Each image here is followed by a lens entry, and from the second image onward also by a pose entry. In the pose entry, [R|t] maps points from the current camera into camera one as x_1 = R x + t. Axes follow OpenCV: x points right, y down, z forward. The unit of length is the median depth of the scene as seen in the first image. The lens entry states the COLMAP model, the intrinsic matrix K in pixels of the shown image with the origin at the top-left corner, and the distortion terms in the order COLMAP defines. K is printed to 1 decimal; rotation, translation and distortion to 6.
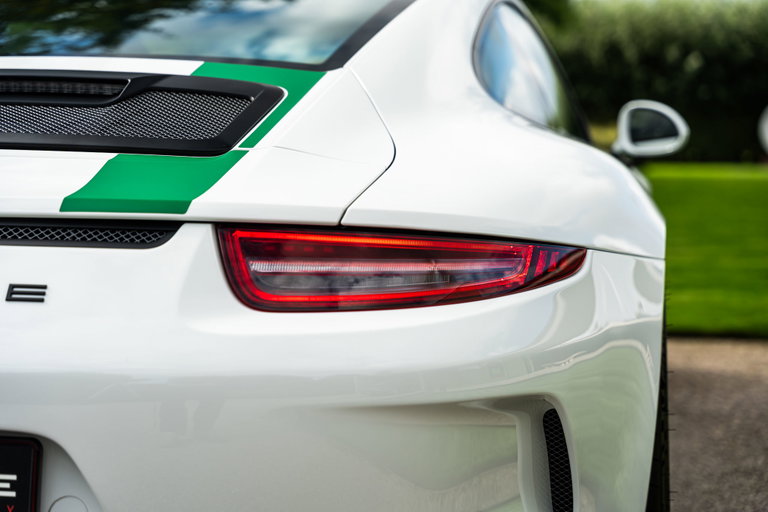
lens RADIAL K [[1565.0, 0, 384.5], [0, 1565.0, 256.7], [0, 0, 1]] dist [0.019255, 0.000000]
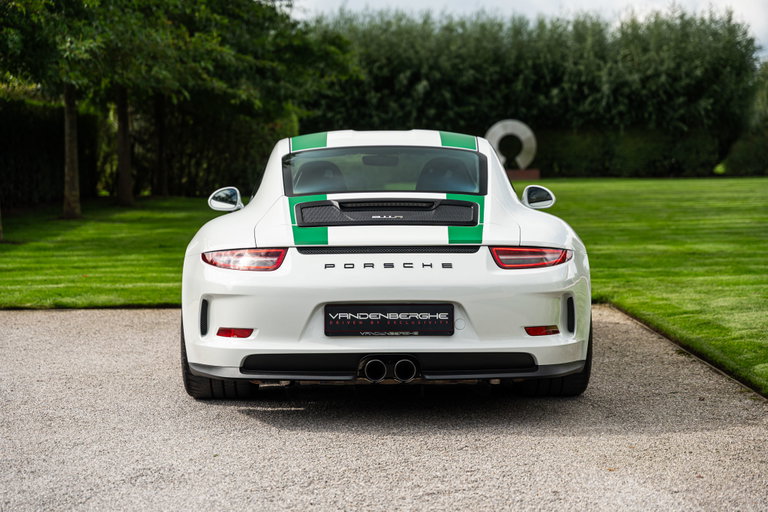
lens RADIAL K [[1565.0, 0, 379.8], [0, 1565.0, 253.5], [0, 0, 1]] dist [0.019255, 0.000000]
pose [[0.982021, -0.024473, 0.187178, -1.050949], [0.025140, 0.999683, -0.001189, -0.005287], [-0.187090, 0.005873, 0.982325, -2.576429]]
